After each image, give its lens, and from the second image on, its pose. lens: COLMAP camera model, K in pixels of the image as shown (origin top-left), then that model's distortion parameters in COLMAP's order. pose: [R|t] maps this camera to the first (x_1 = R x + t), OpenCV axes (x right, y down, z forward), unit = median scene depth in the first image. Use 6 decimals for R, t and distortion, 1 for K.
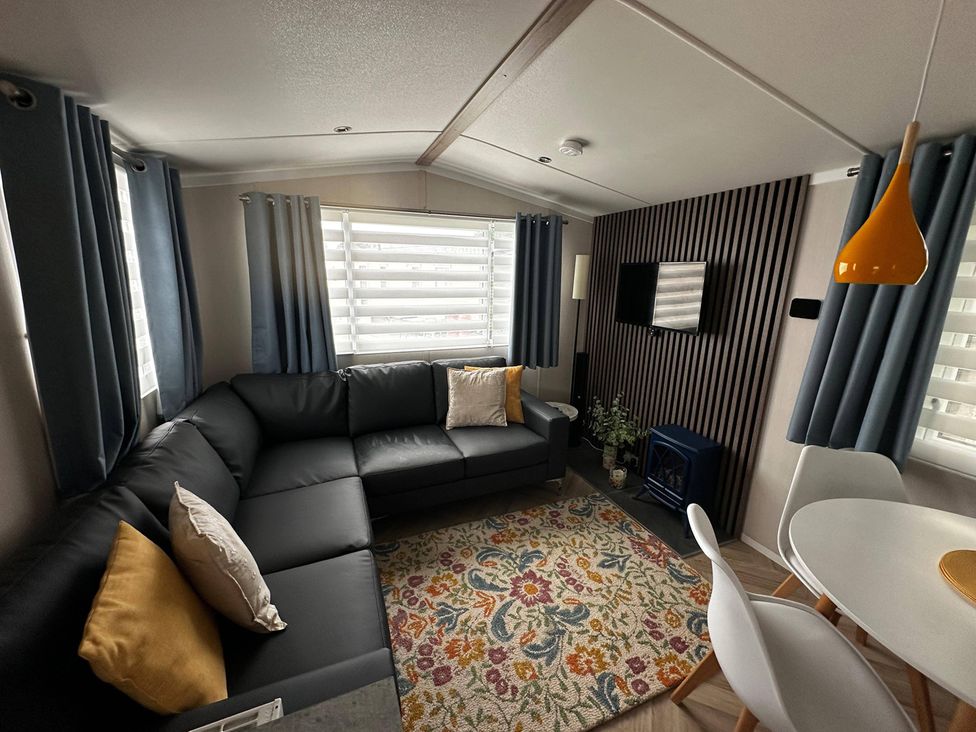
lens RADIAL K [[387.3, 0, 488.7], [0, 387.3, 365.0], [0, 0, 1]] dist [-0.002752, 0.000519]
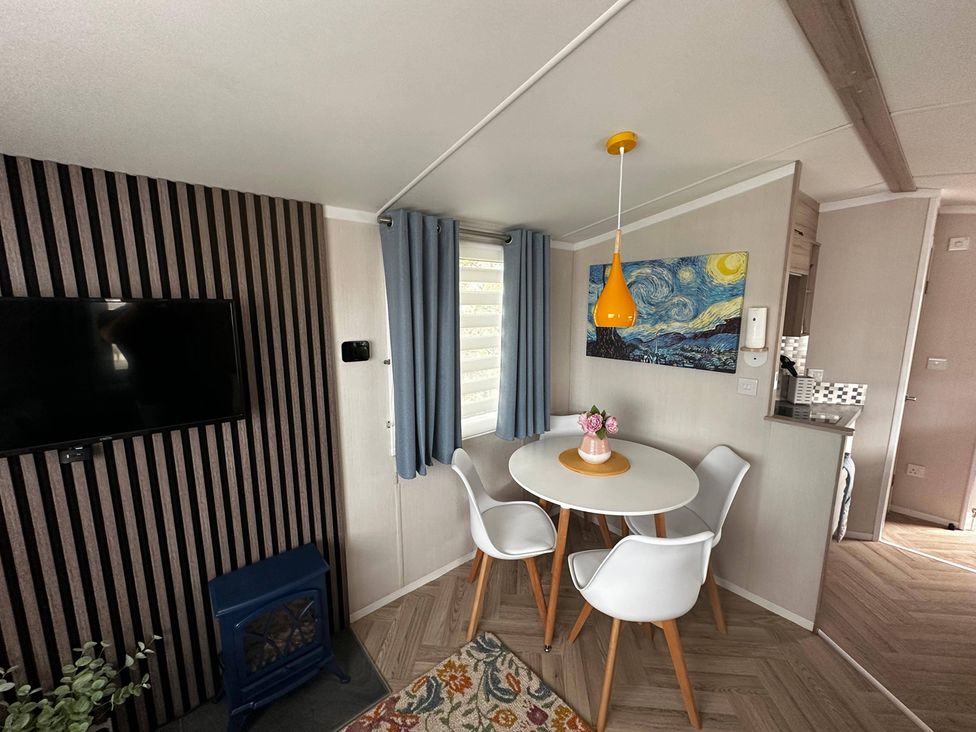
lens RADIAL K [[387.3, 0, 488.2], [0, 387.3, 365.2], [0, 0, 1]] dist [-0.002752, 0.000519]
pose [[-0.303595, -0.172308, 0.937091, -0.160555], [0.209593, 0.947344, 0.242096, -0.263706], [-0.929463, 0.269907, -0.251494, 0.907682]]
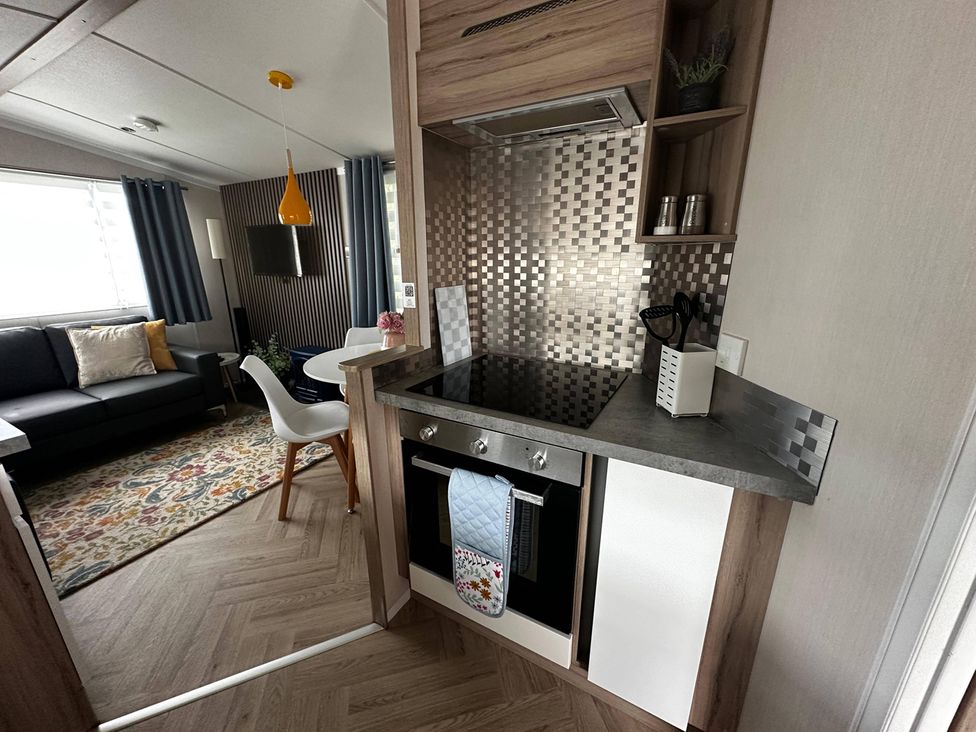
lens RADIAL K [[387.3, 0, 485.8], [0, 387.3, 365.1], [0, 0, 1]] dist [-0.002752, 0.000519]
pose [[0.784708, -0.192018, 0.589374, 0.195177], [0.159347, 0.981345, 0.107565, 0.232645], [-0.599034, 0.009508, 0.800667, -0.633444]]
